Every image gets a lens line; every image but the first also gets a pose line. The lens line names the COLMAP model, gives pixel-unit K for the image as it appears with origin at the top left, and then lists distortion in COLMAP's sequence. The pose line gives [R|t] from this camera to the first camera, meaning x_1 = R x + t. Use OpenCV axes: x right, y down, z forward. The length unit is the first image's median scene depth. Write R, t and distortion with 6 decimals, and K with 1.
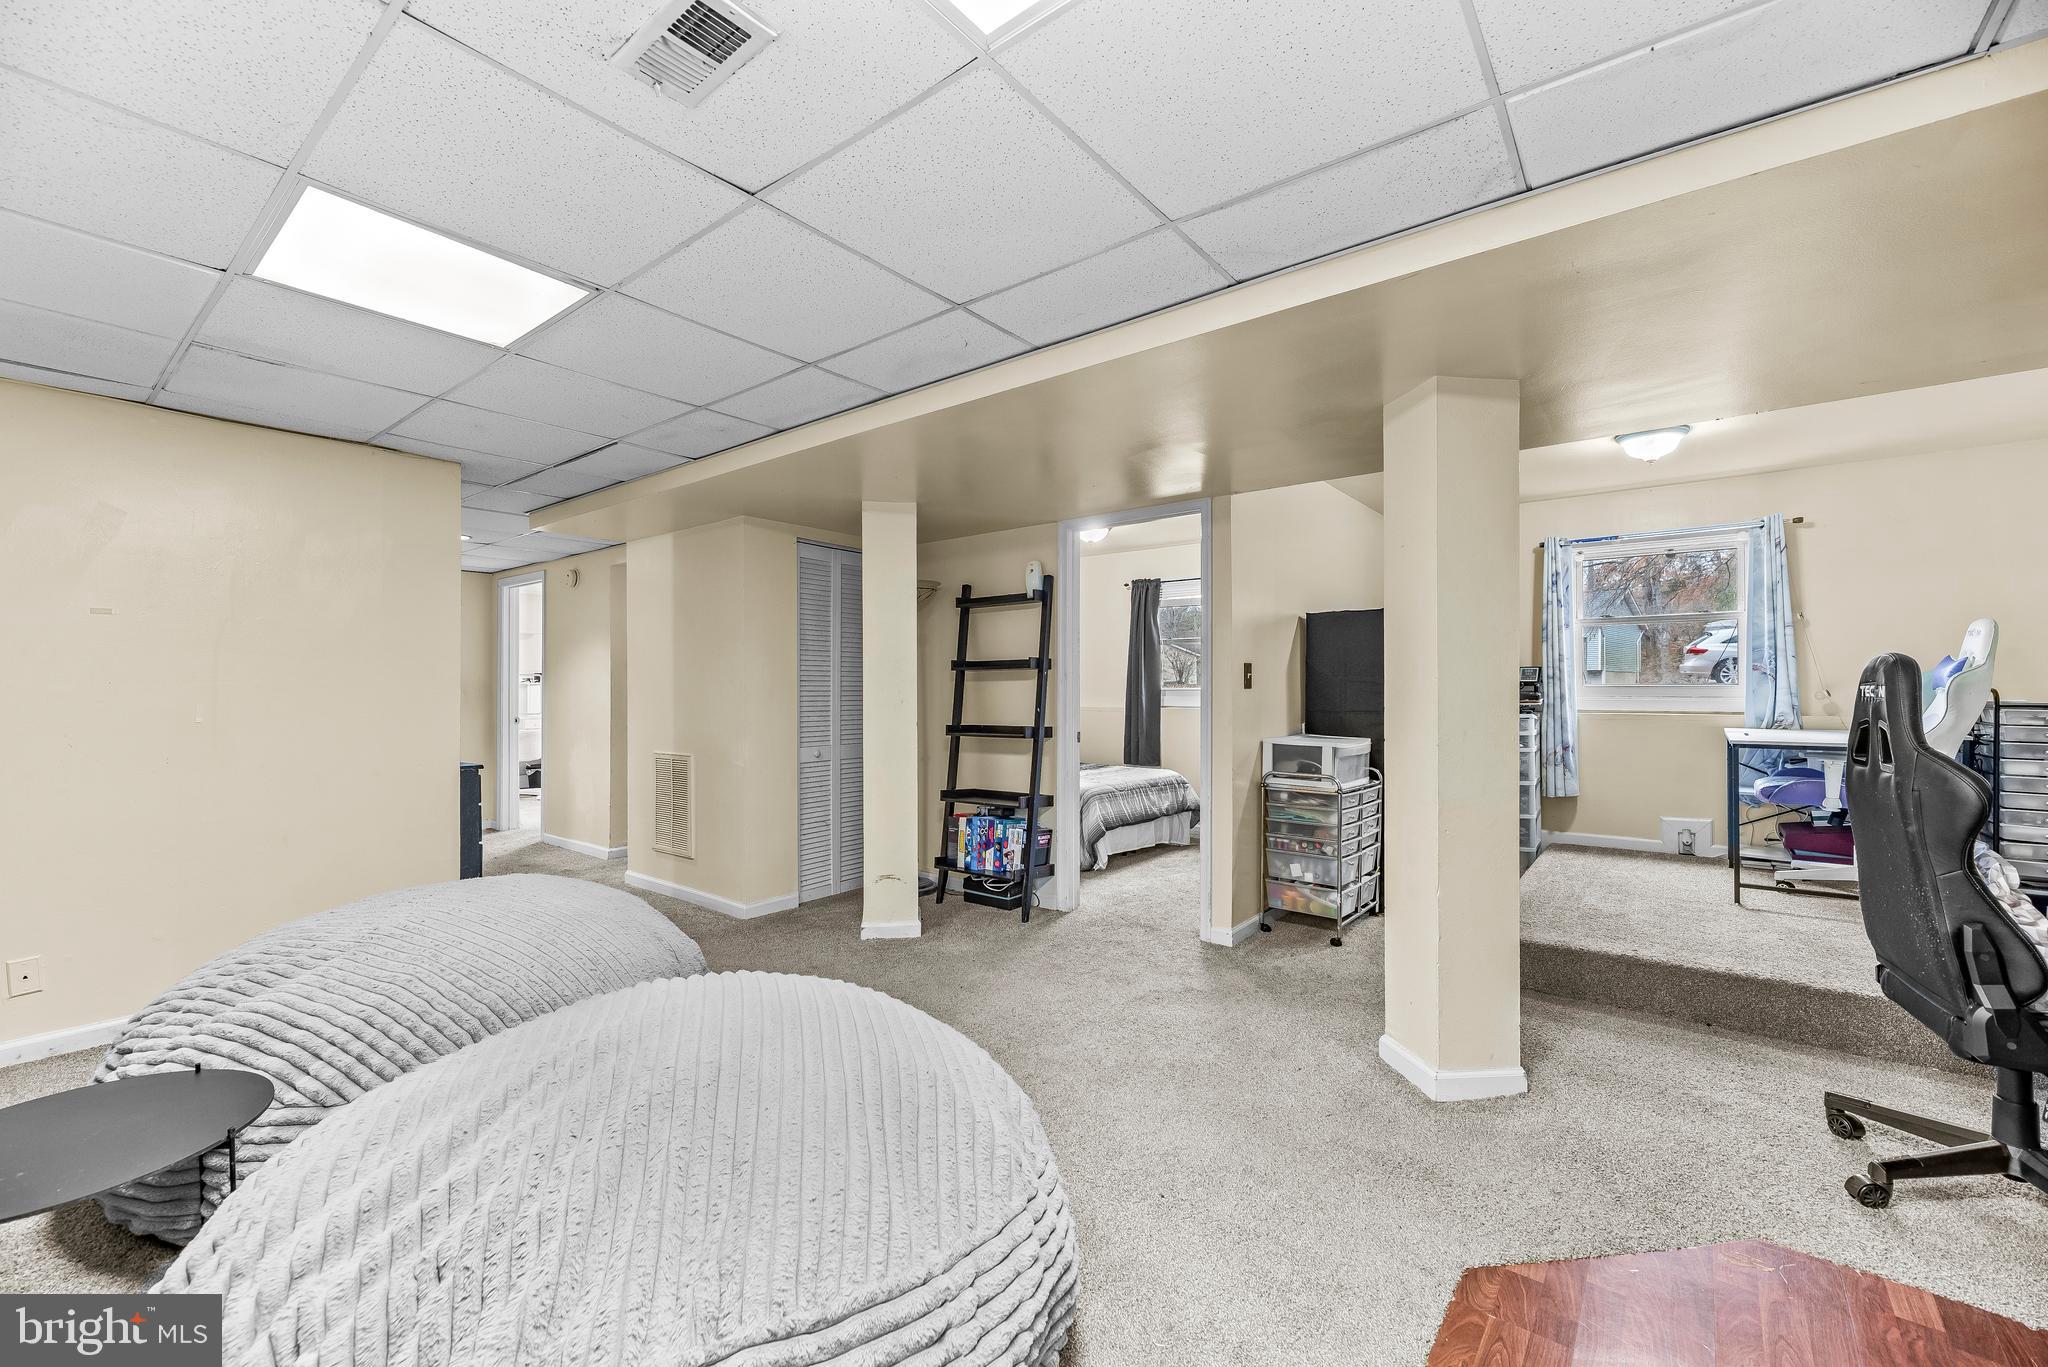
lens RADIAL K [[840.1, 0, 1005.3], [0, 840.1, 686.0], [0, 0, 1]] dist [-0.000807, -0.000261]
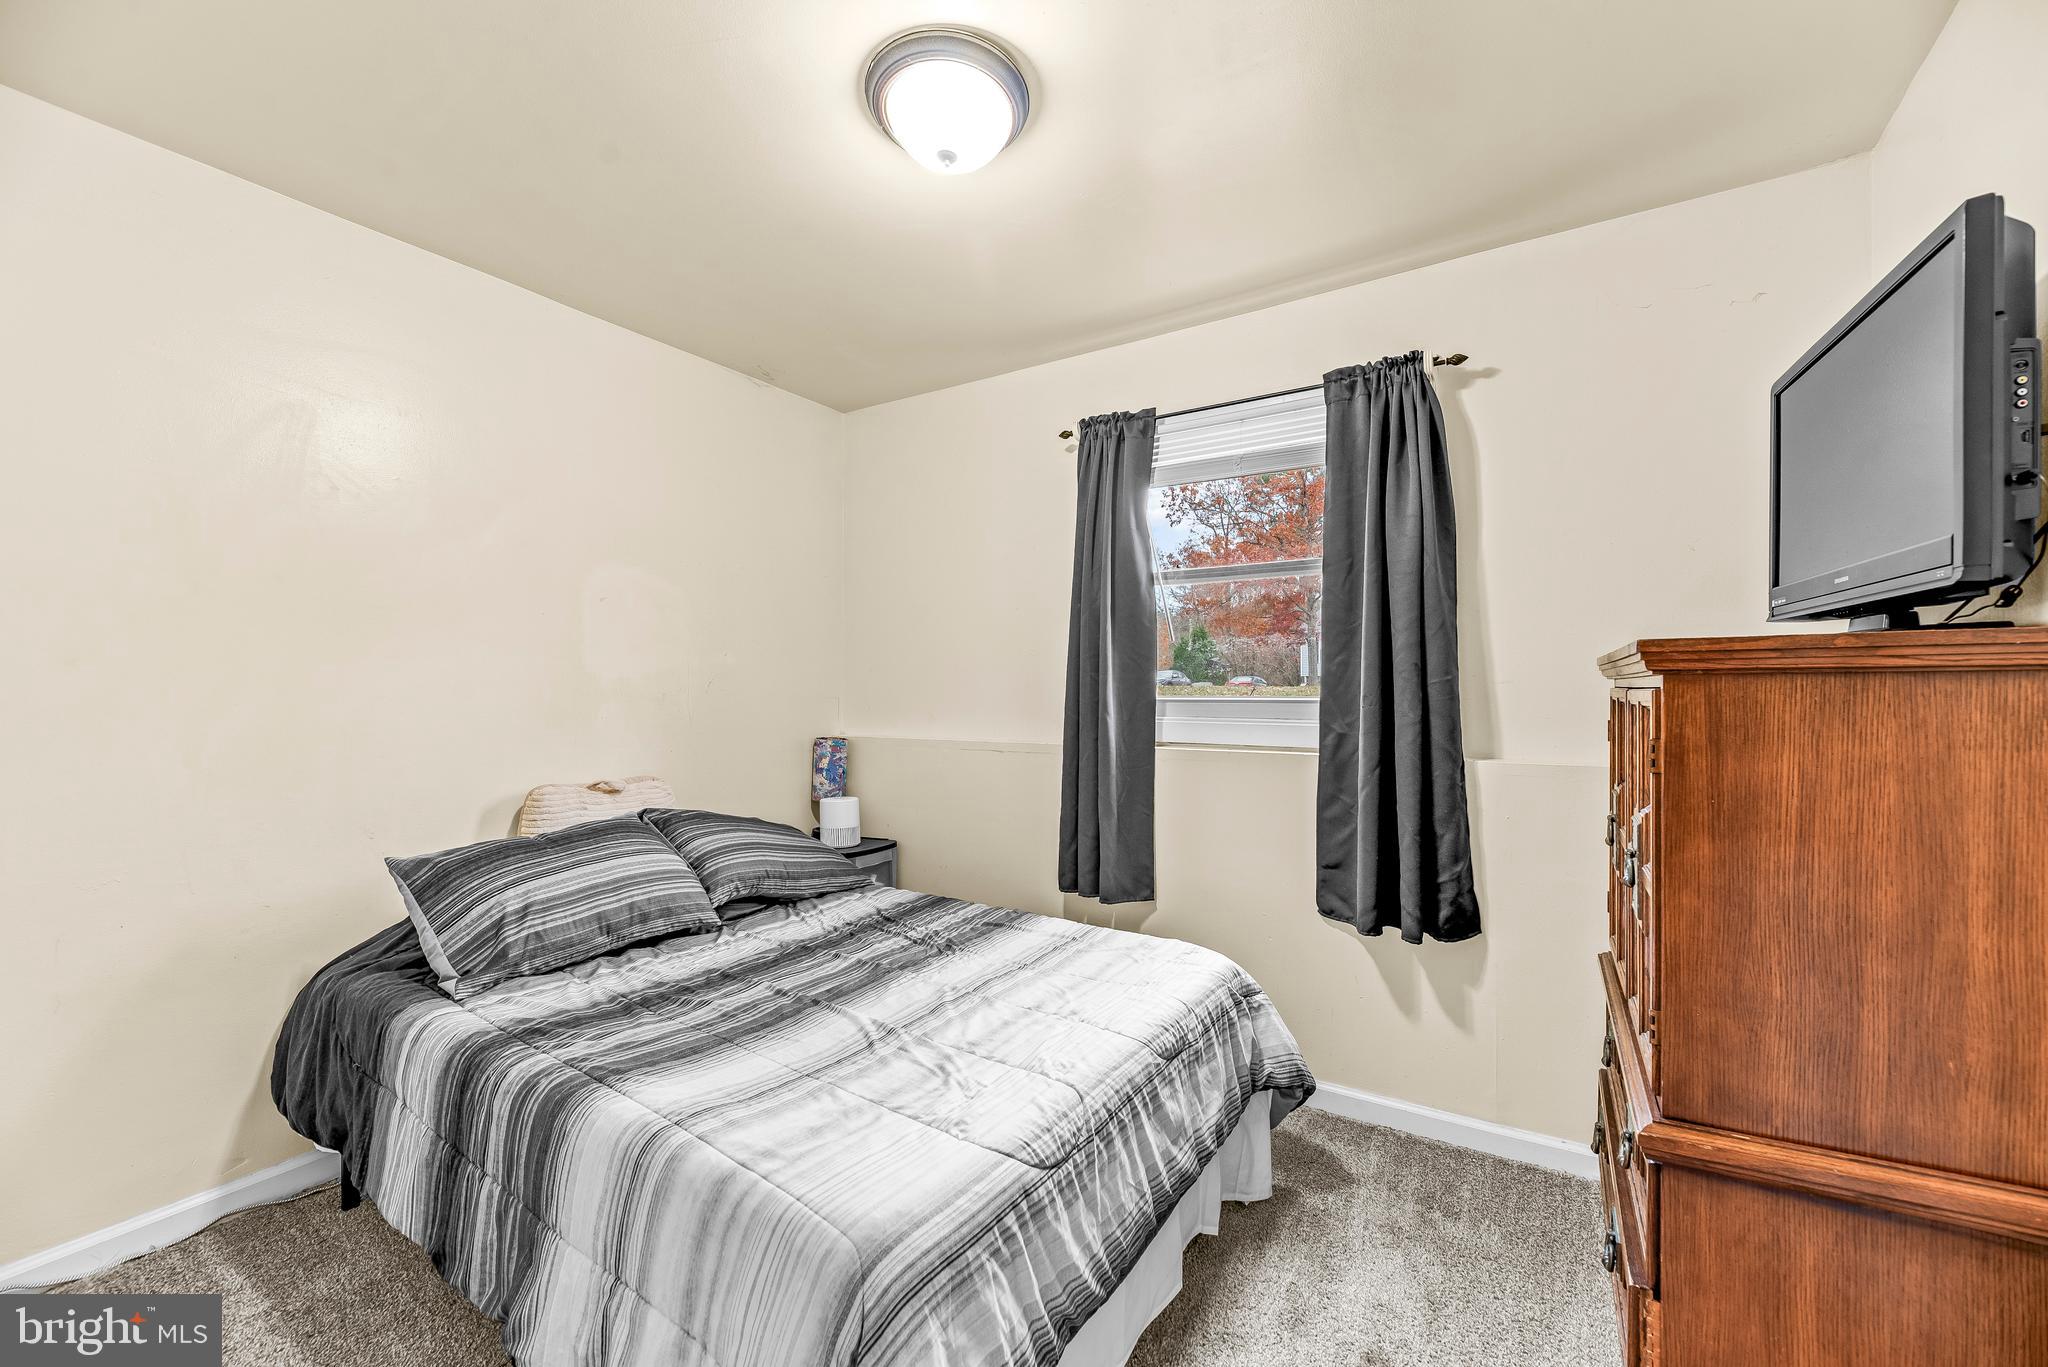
lens RADIAL K [[840.1, 0, 1029.5], [0, 840.1, 687.9], [0, 0, 1]] dist [-0.000807, -0.000261]
pose [[0.992761, 0.002235, 0.120082, 0.142385], [-0.002361, 0.999997, 0.000905, -0.002223], [-0.120080, -0.001182, 0.992764, 1.084484]]
